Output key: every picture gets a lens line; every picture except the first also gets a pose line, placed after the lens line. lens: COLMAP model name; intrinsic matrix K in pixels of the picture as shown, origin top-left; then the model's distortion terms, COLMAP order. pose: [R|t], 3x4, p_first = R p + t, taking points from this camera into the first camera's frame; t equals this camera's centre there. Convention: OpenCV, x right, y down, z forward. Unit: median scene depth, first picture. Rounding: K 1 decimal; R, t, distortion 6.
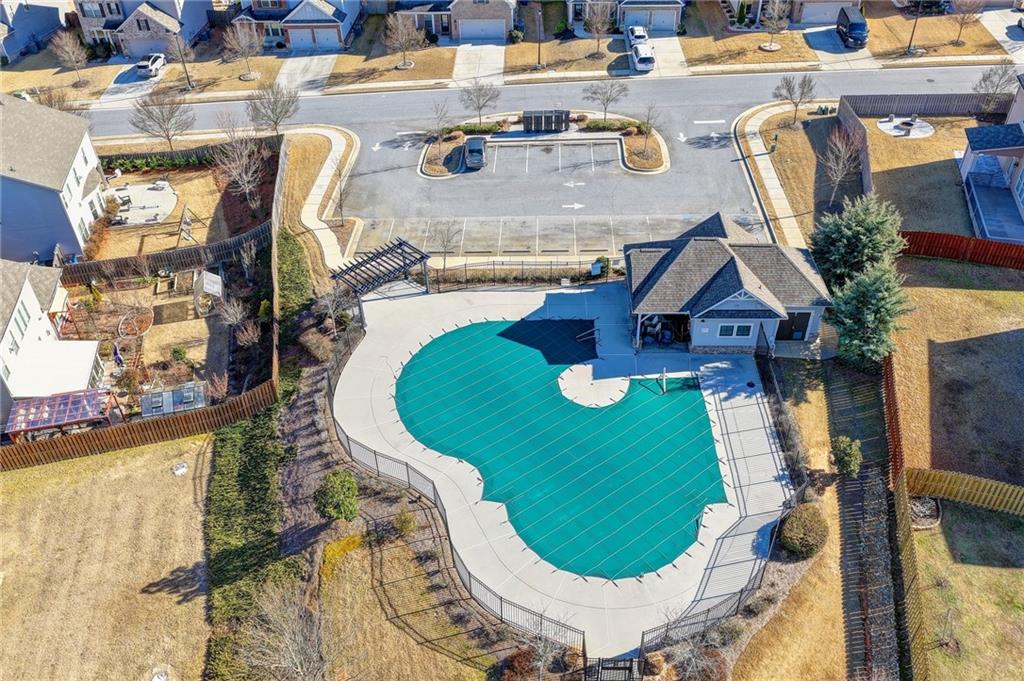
lens RADIAL K [[862.8, 0, 512.0], [0, 862.8, 340.5], [0, 0, 1]] dist [-0.008339, 0.058253]
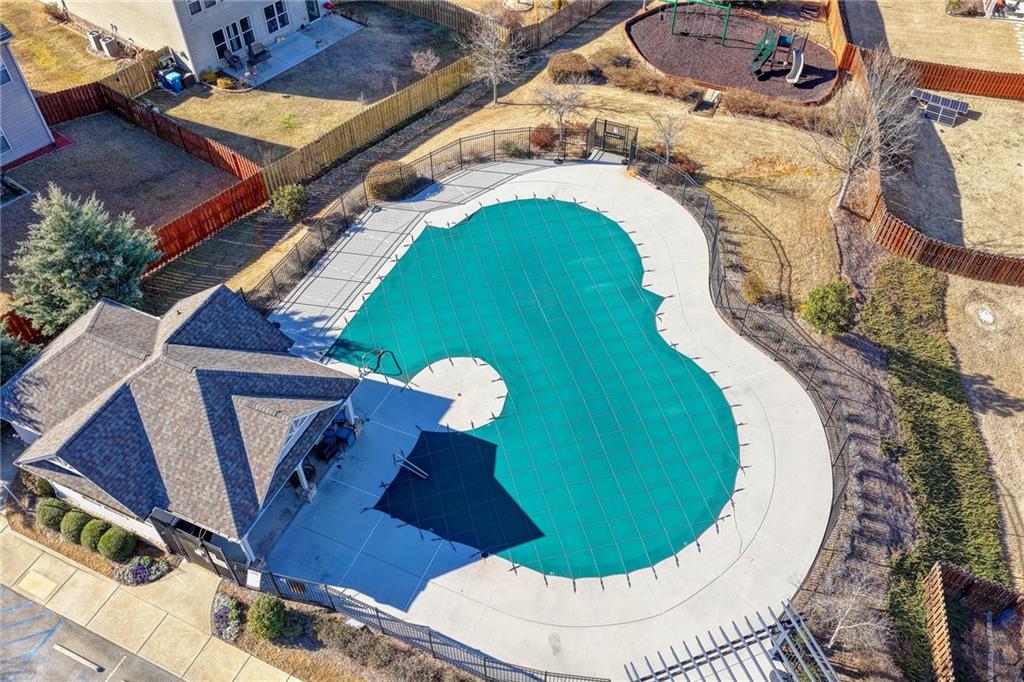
lens RADIAL K [[862.8, 0, 512.0], [0, 862.8, 341.0], [0, 0, 1]] dist [-0.008339, 0.058253]
pose [[-0.920742, -0.276892, 0.274892, -0.134009], [0.251659, 0.116950, 0.960724, -0.647230], [-0.298165, 0.953758, -0.037999, 1.008771]]
